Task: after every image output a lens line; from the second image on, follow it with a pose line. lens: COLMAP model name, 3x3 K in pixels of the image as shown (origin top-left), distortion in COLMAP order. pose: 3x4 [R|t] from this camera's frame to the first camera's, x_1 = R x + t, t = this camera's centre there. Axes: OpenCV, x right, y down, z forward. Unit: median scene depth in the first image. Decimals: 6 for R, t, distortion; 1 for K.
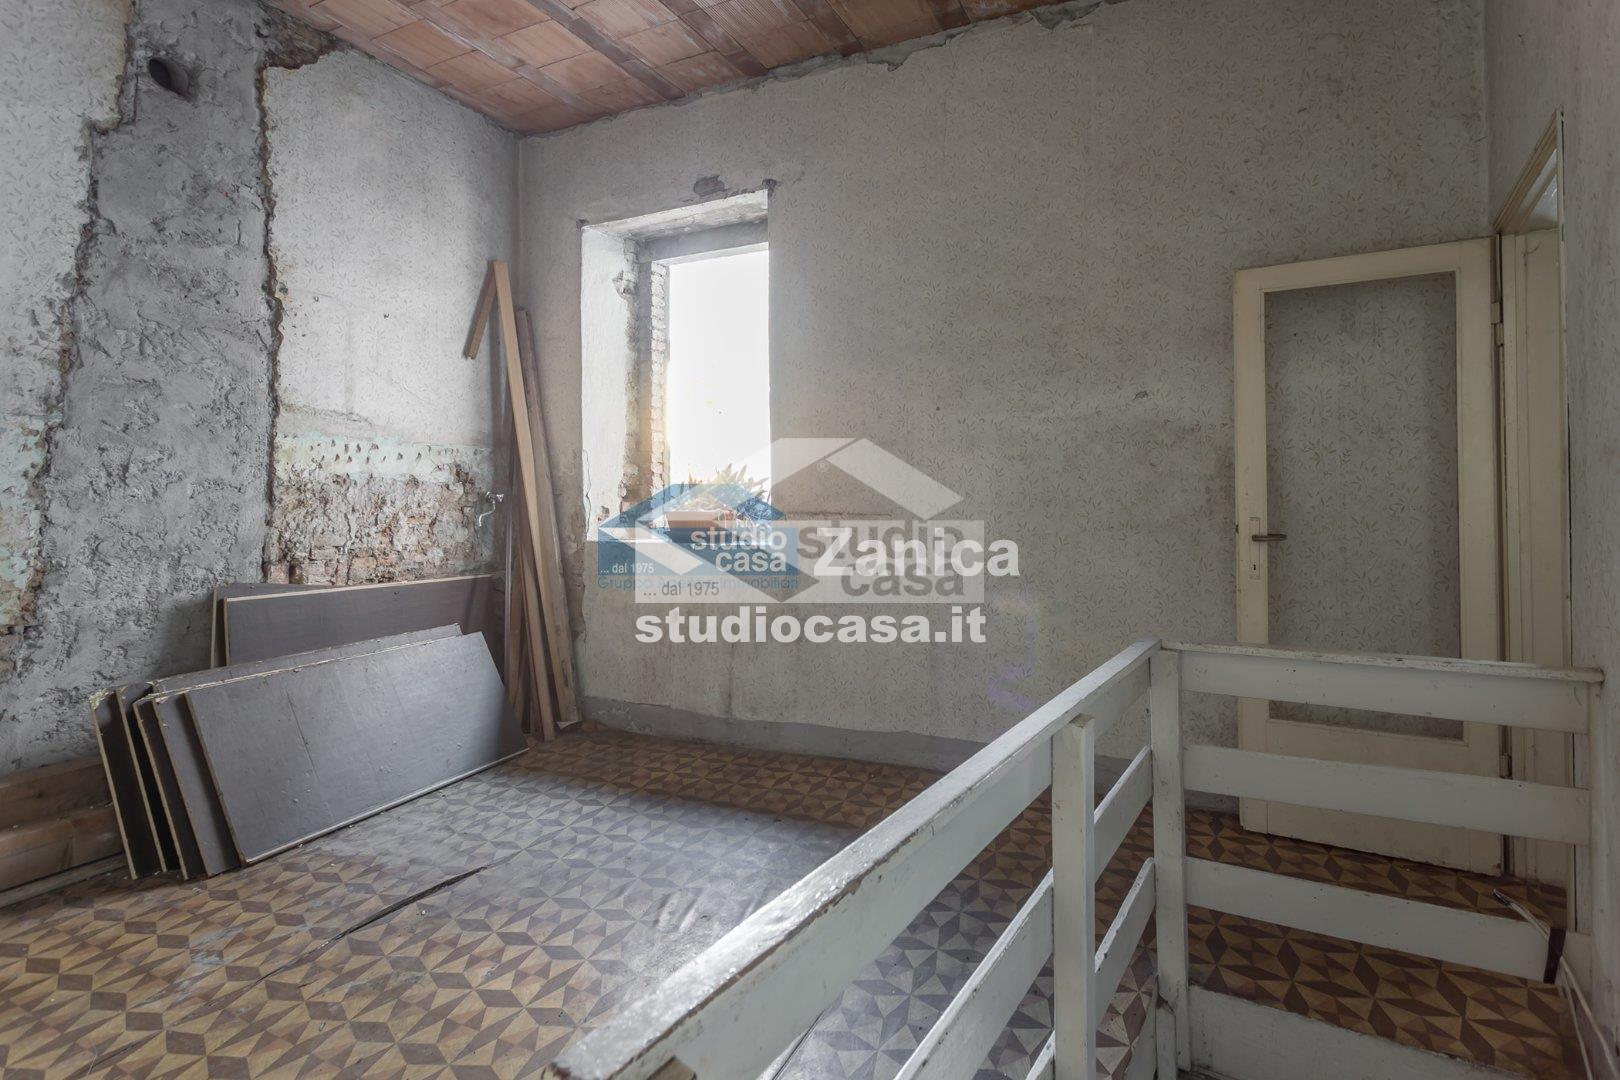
lens RADIAL K [[809.4, 0, 803.6], [0, 809.4, 489.3], [0, 0, 1]] dist [0.003262, 0.001271]
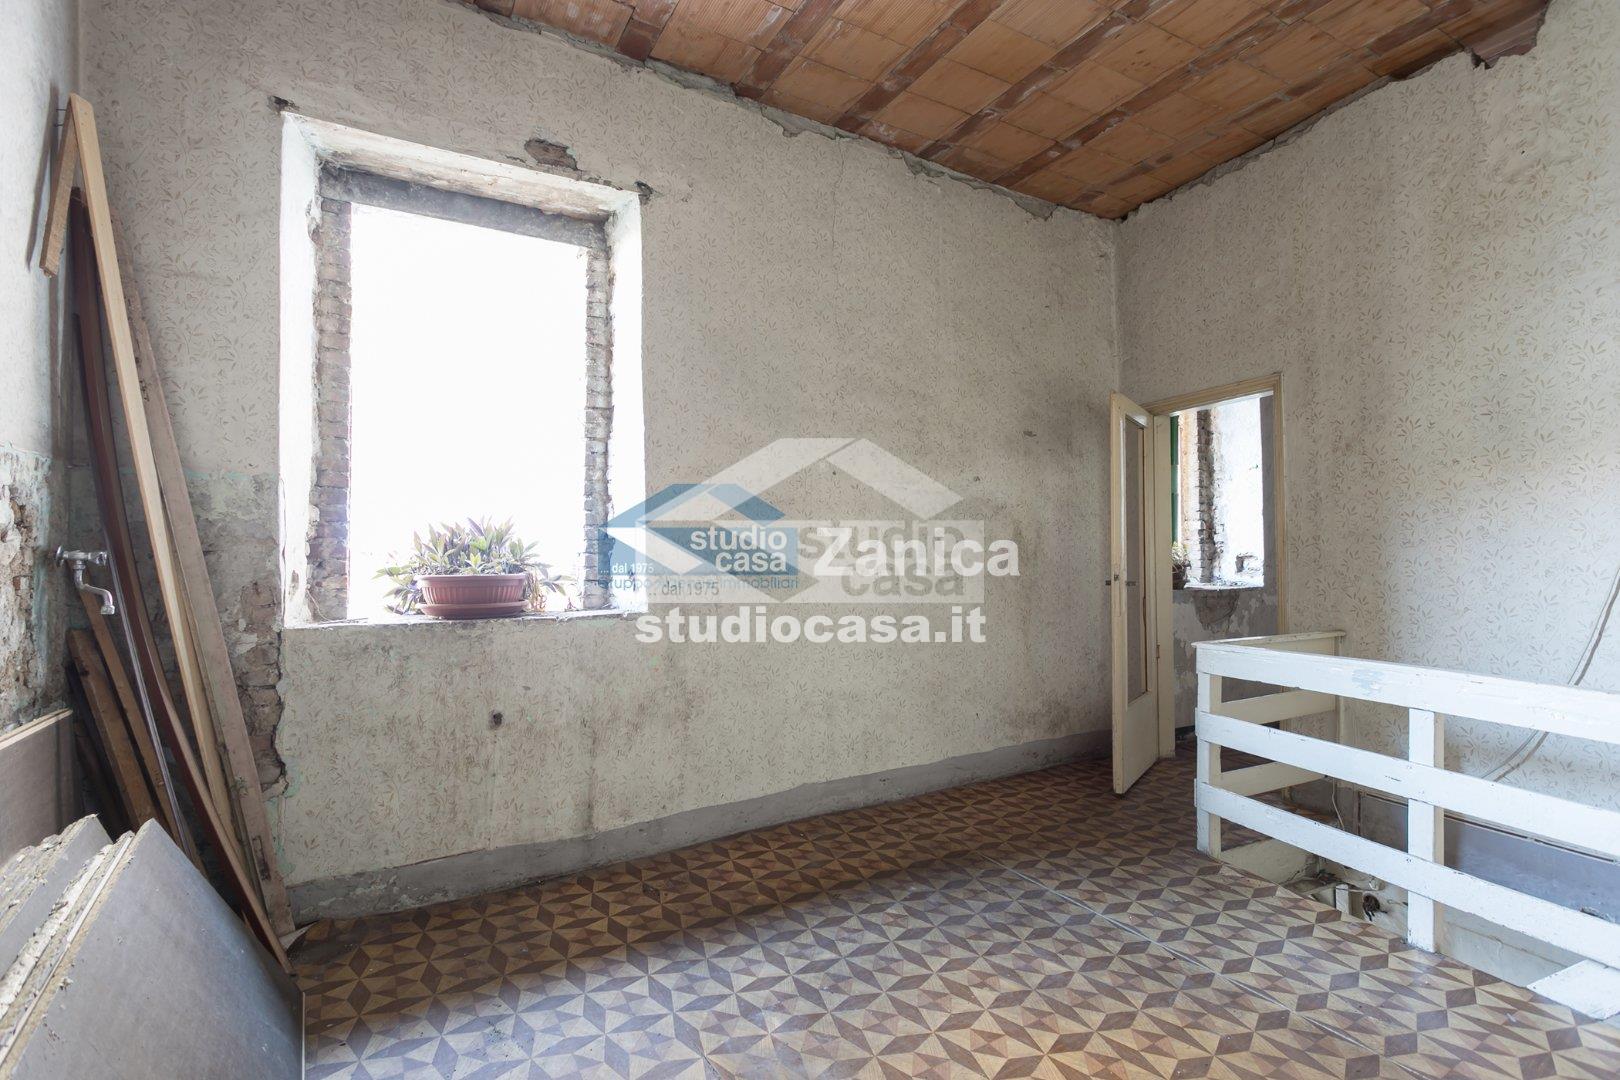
lens RADIAL K [[802.7, 0, 798.6], [0, 802.7, 538.0], [0, 0, 1]] dist [-0.000197, 0.000395]
pose [[0.536043, 0.019571, 0.843964, -0.719855], [-0.004586, 0.999784, -0.020272, 0.008116], [-0.844178, 0.006996, 0.536017, 0.446789]]
